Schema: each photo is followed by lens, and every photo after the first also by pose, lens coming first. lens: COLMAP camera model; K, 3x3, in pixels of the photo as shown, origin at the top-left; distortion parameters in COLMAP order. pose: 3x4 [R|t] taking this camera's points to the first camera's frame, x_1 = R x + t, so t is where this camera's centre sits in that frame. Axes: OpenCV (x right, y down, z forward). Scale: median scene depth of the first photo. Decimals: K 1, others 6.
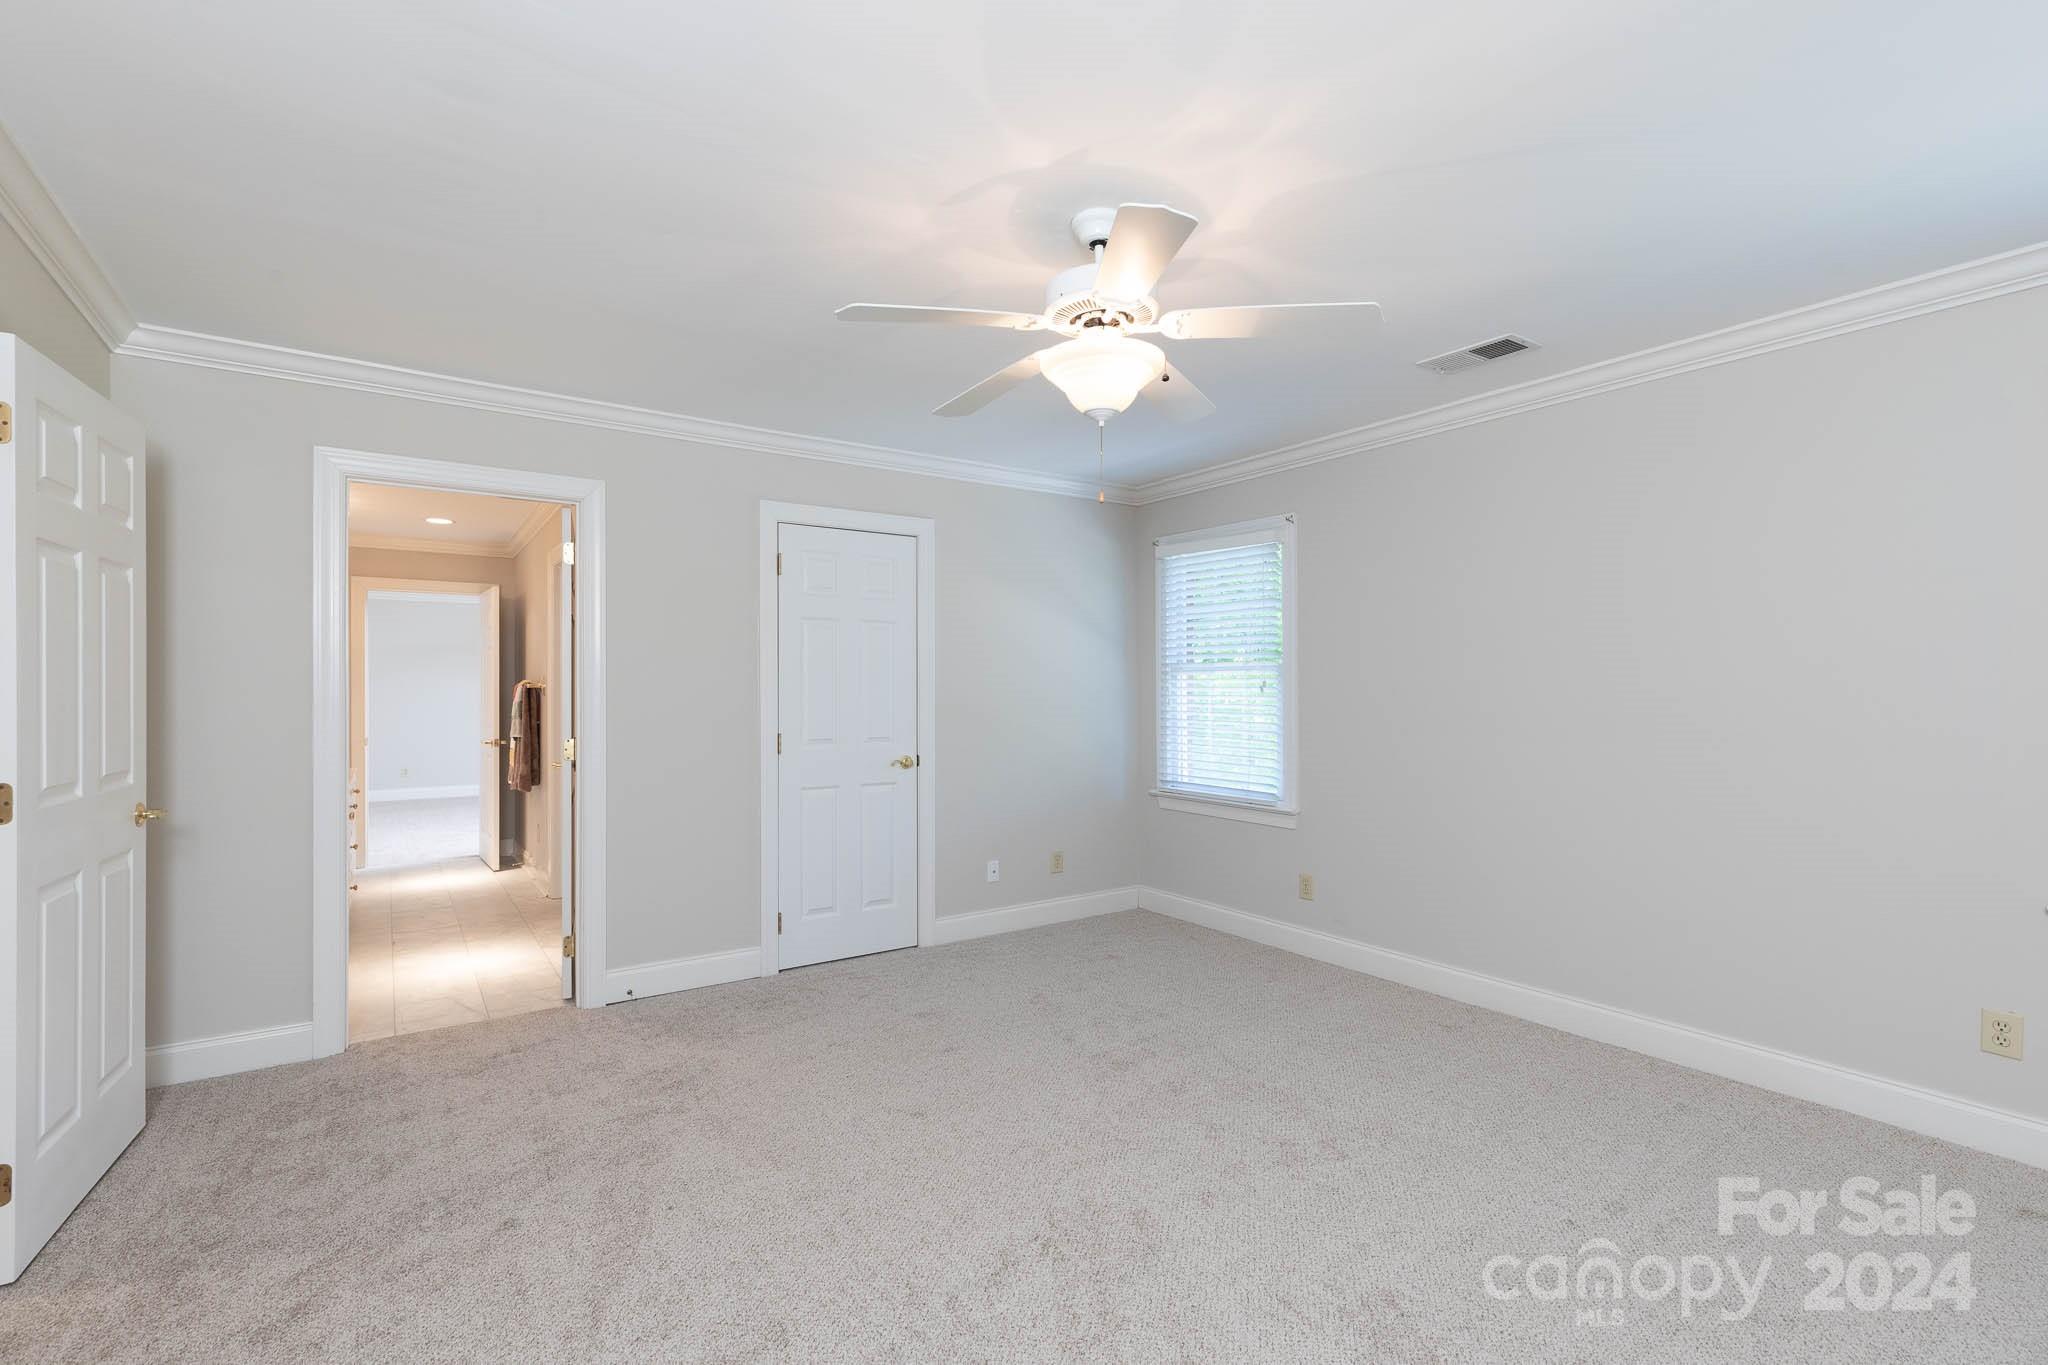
lens RADIAL K [[936.6, 0, 1023.3], [0, 936.6, 691.4], [0, 0, 1]] dist [0.003792, -0.000963]
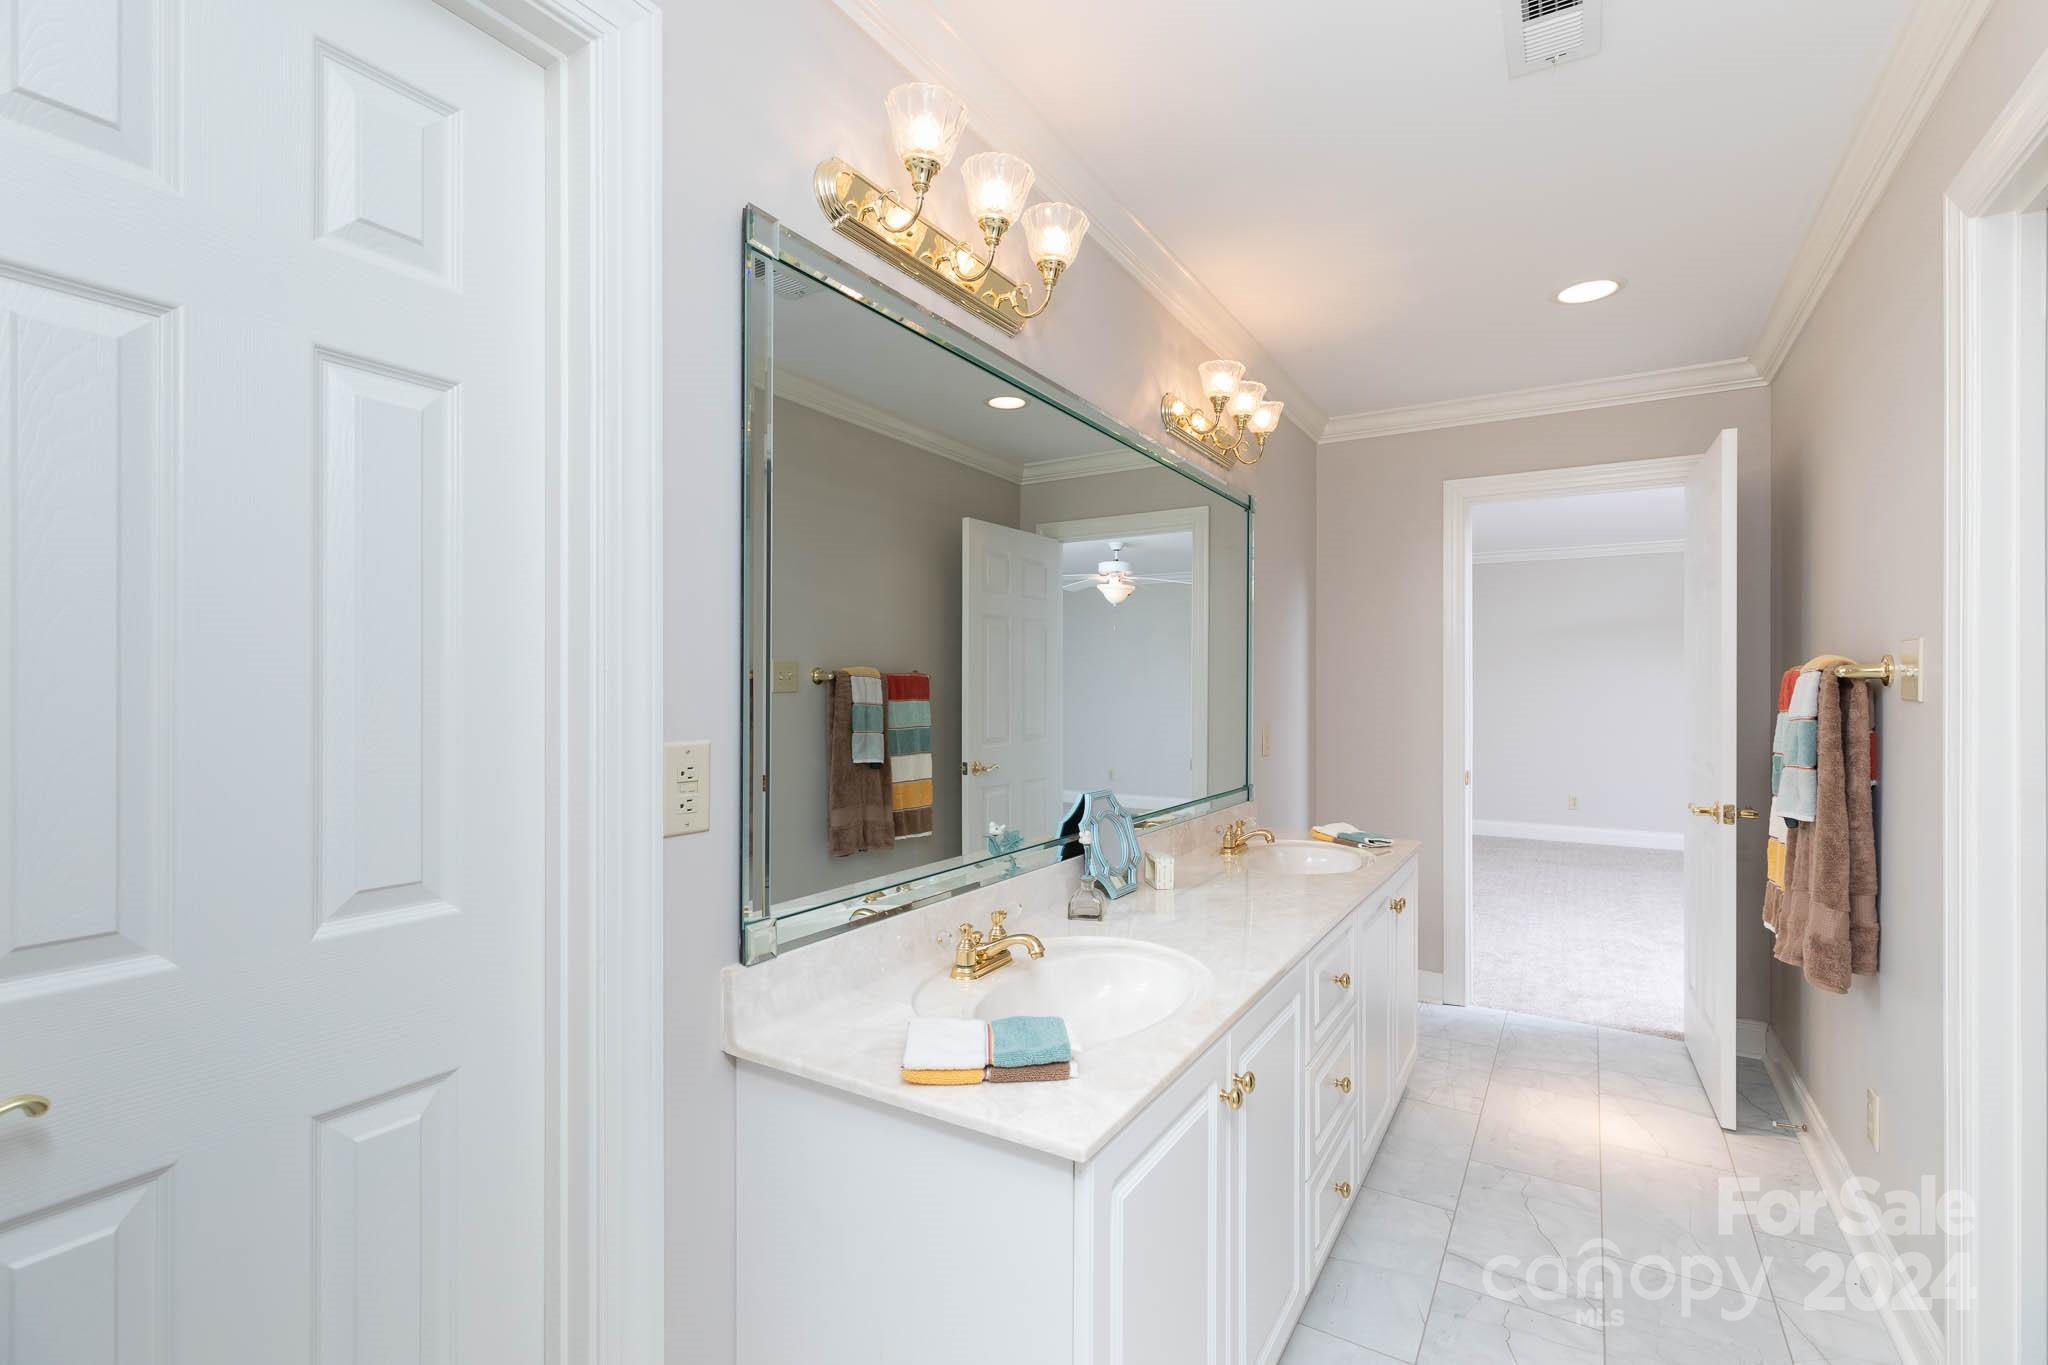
lens RADIAL K [[936.6, 0, 1022.0], [0, 936.6, 683.4], [0, 0, 1]] dist [0.003792, -0.000963]
pose [[0.414052, 0.015811, -0.910116, -0.337710], [-0.005282, 0.999874, 0.014968, -0.004993], [0.910238, -0.001390, 0.414084, 0.584340]]
